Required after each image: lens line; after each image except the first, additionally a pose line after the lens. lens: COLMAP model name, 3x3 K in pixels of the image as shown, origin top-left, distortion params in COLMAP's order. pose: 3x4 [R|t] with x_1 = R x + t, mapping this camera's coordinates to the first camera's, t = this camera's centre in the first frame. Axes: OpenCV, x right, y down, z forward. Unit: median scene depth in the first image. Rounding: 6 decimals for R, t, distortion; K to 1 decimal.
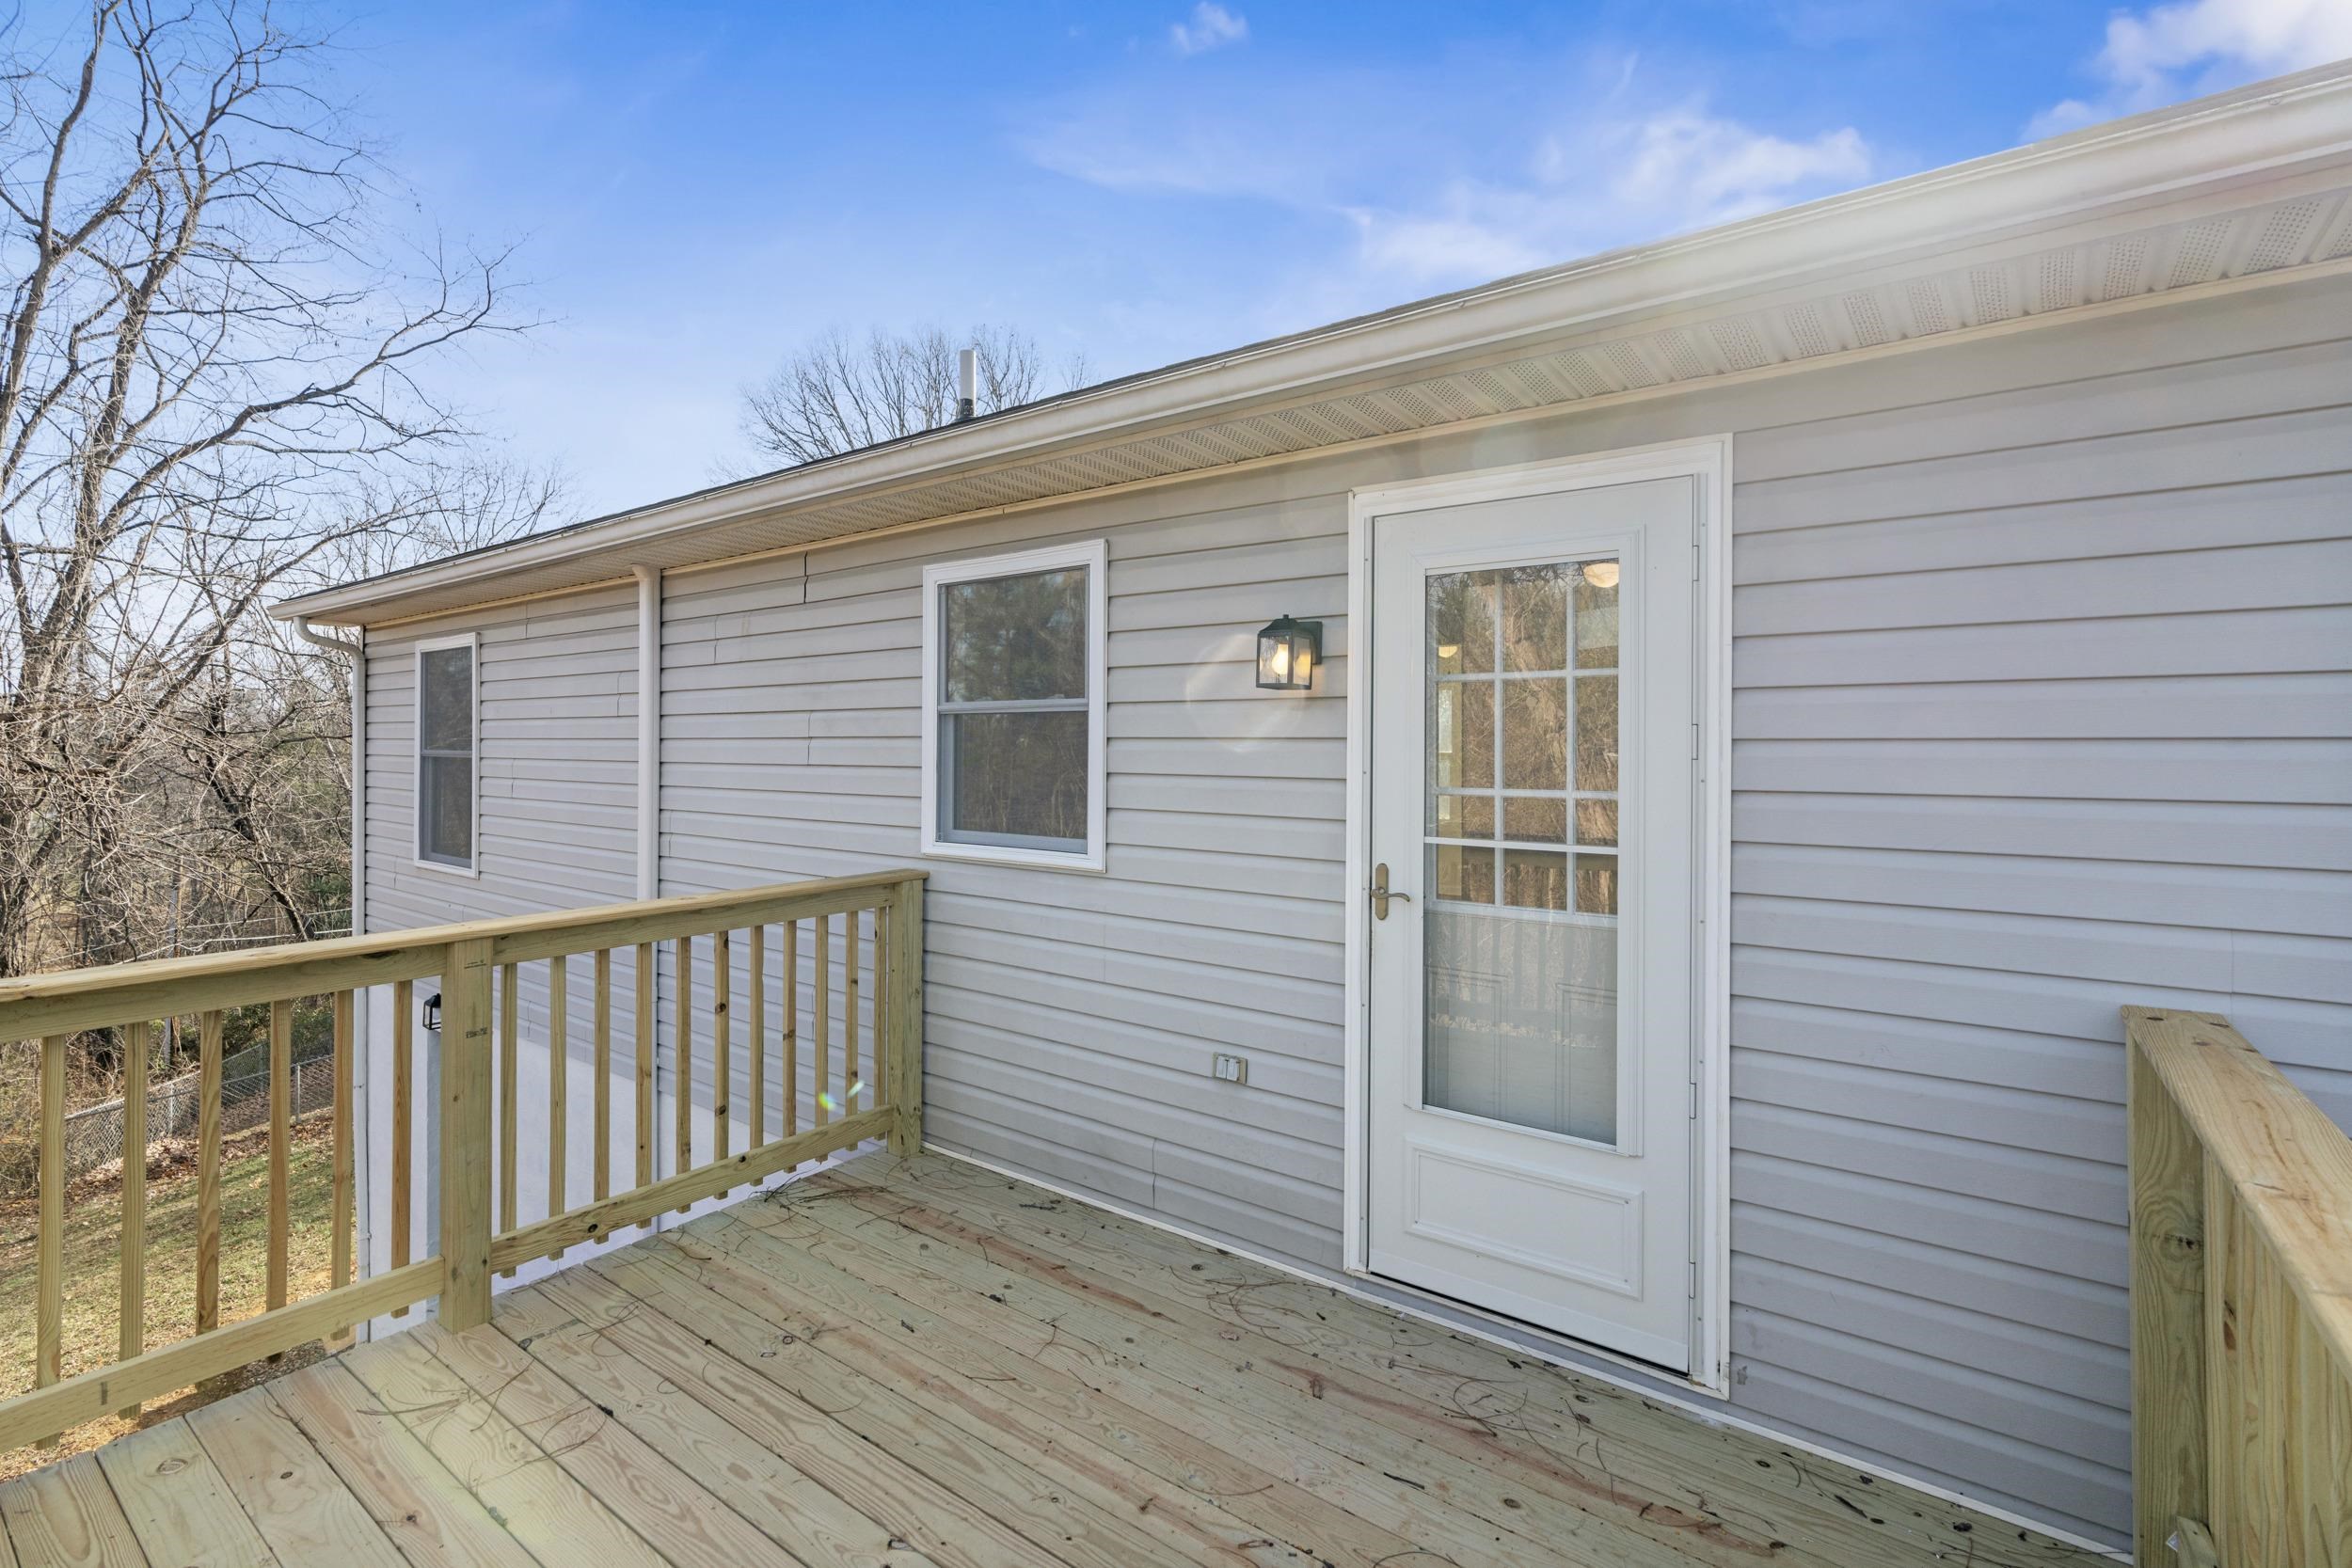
lens RADIAL K [[1071.9, 0, 1176.0], [0, 1071.9, 784.0], [0, 0, 1]] dist [-0.000627, -0.000063]
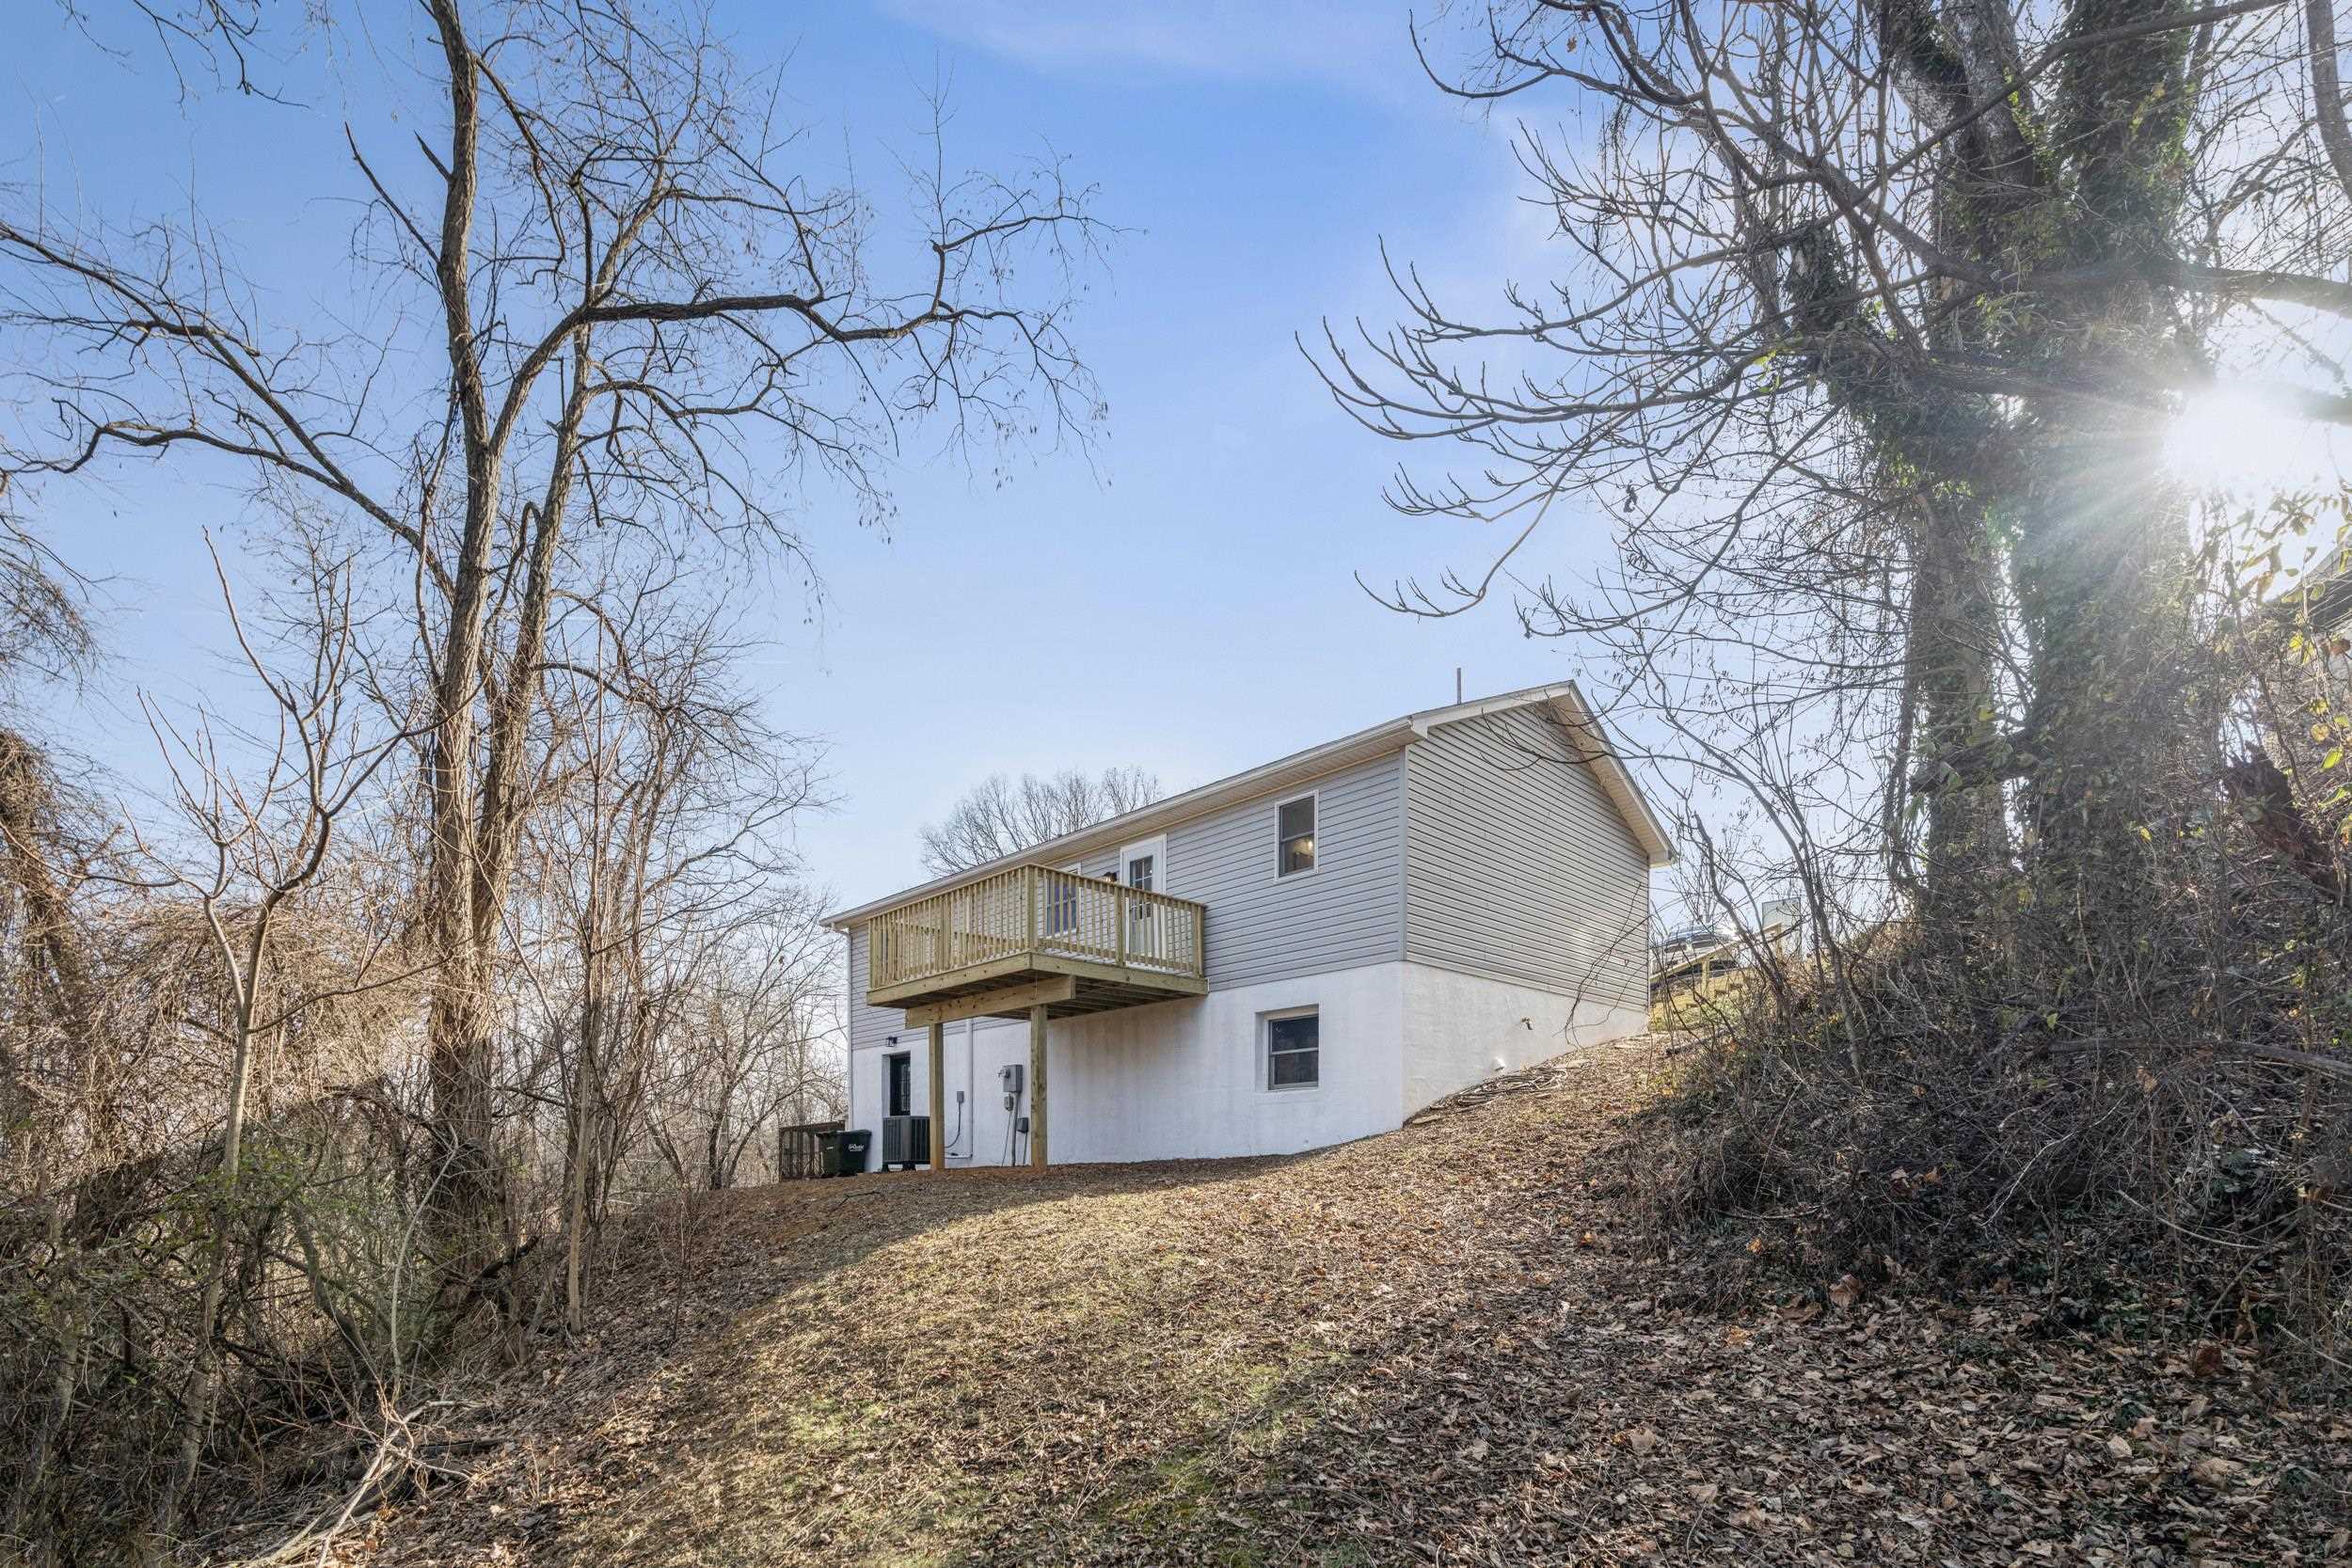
lens RADIAL K [[1071.9, 0, 1176.0], [0, 1071.9, 784.0], [0, 0, 1]] dist [-0.000627, -0.000063]
pose [[0.992197, -0.093410, -0.082578, -0.080571], [0.056199, 0.926301, -0.372570, 0.419851], [0.111294, 0.365022, 0.924323, -0.991879]]
